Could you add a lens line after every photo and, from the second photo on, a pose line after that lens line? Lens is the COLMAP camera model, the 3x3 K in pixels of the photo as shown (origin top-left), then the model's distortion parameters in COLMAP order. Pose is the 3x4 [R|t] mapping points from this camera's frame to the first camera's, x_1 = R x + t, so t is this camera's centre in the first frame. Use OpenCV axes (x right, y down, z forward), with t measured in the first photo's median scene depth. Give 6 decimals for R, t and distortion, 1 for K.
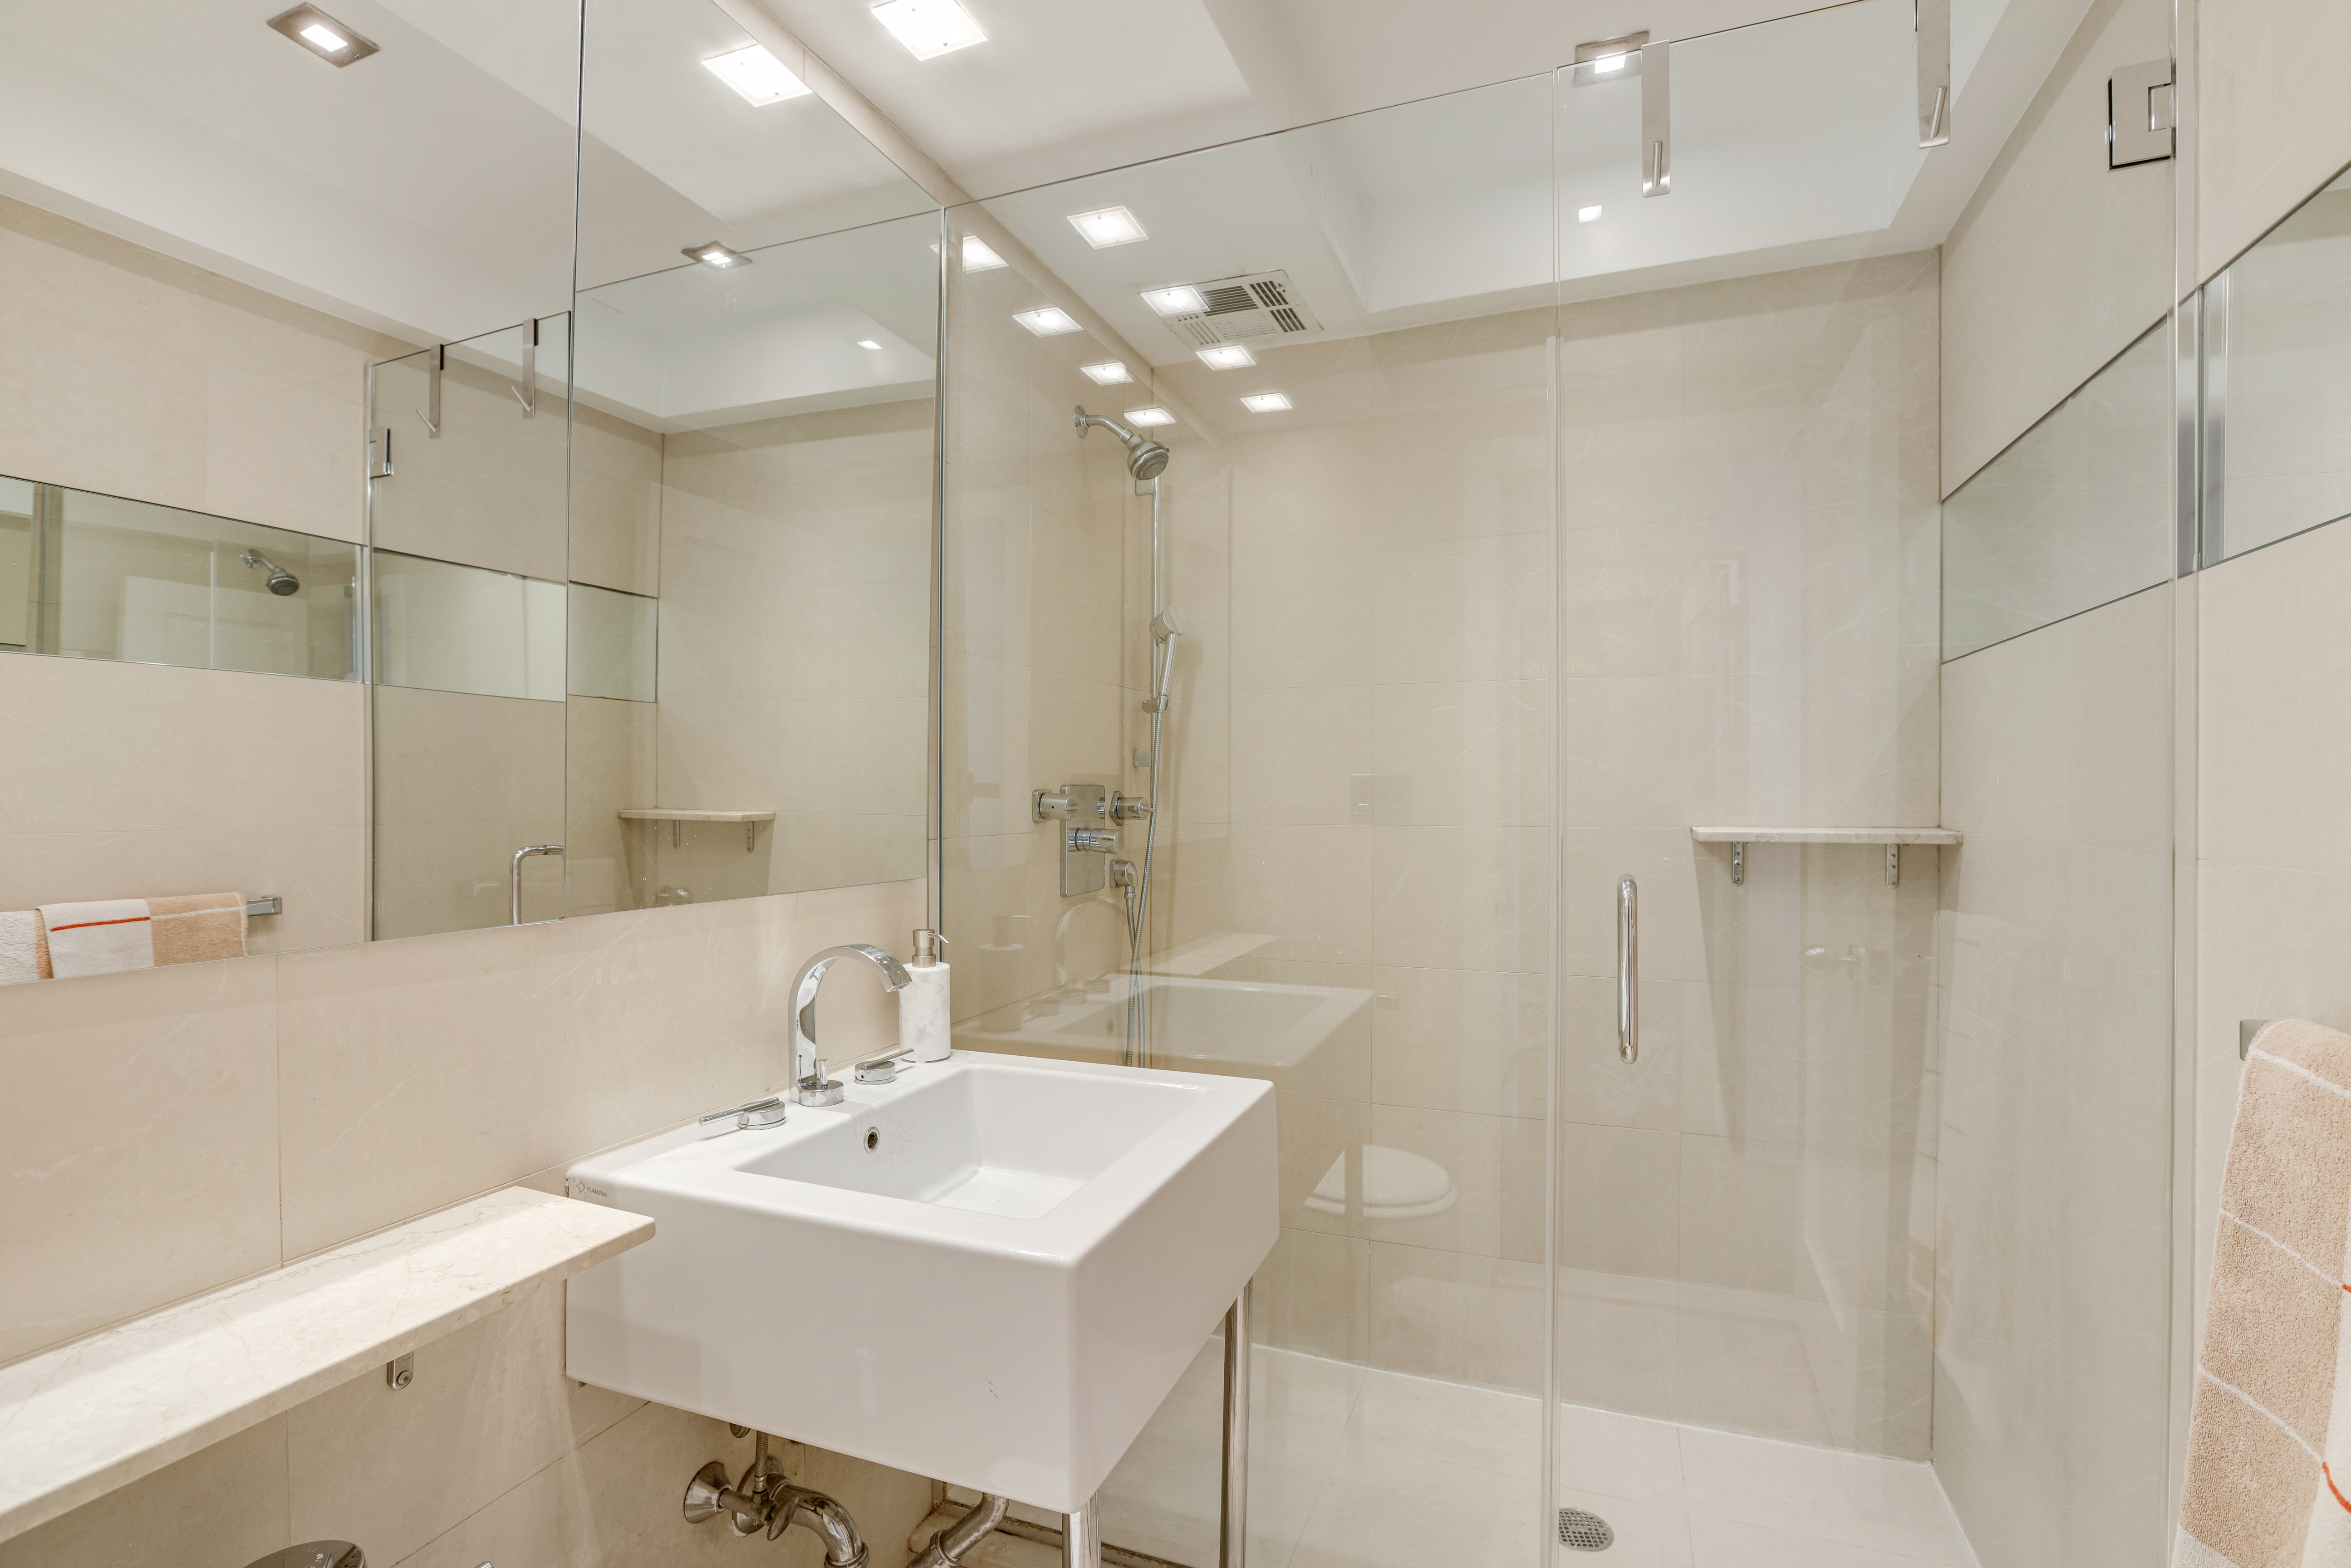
lens RADIAL K [[1325.5, 0, 1175.5], [0, 1325.5, 784.0], [0, 0, 1]] dist [0.000201, 0.029202]
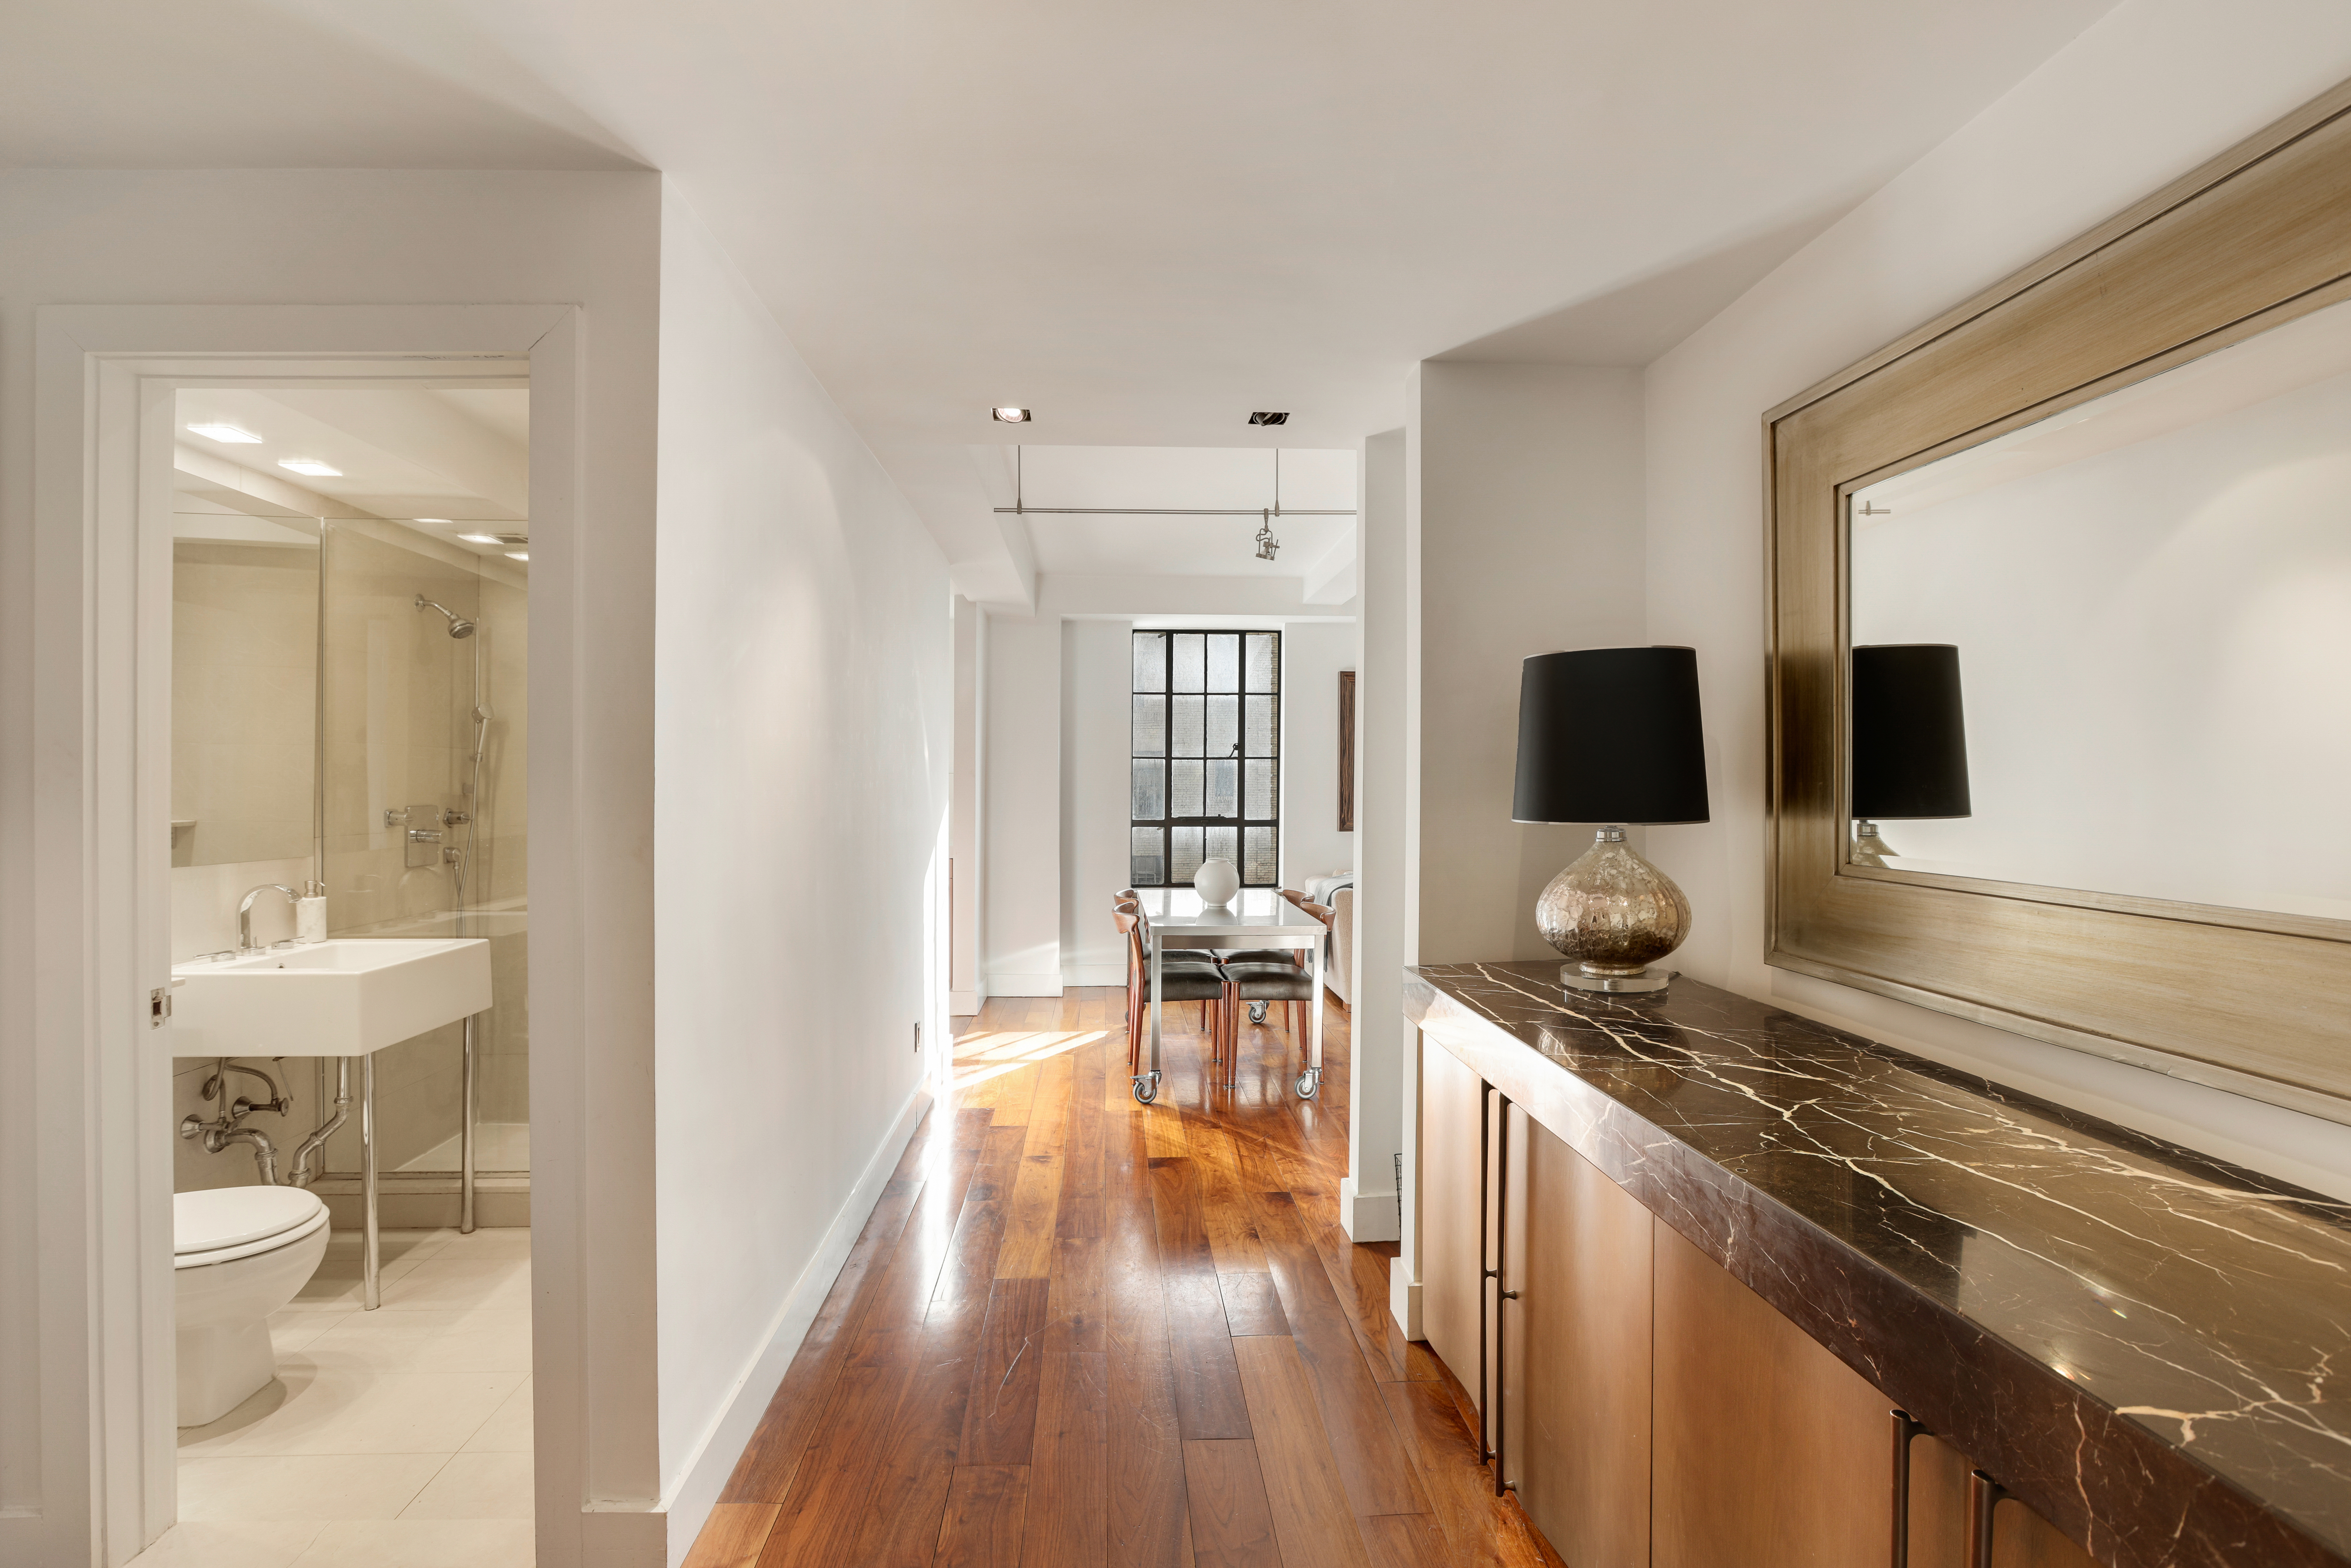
lens RADIAL K [[1325.5, 0, 1175.5], [0, 1325.5, 784.0], [0, 0, 1]] dist [0.000201, 0.029202]
pose [[0.932872, 0.000765, 0.360207, 0.250373], [-0.002925, 0.999981, 0.005453, -0.044493], [-0.360196, -0.006140, 0.932856, -1.119221]]
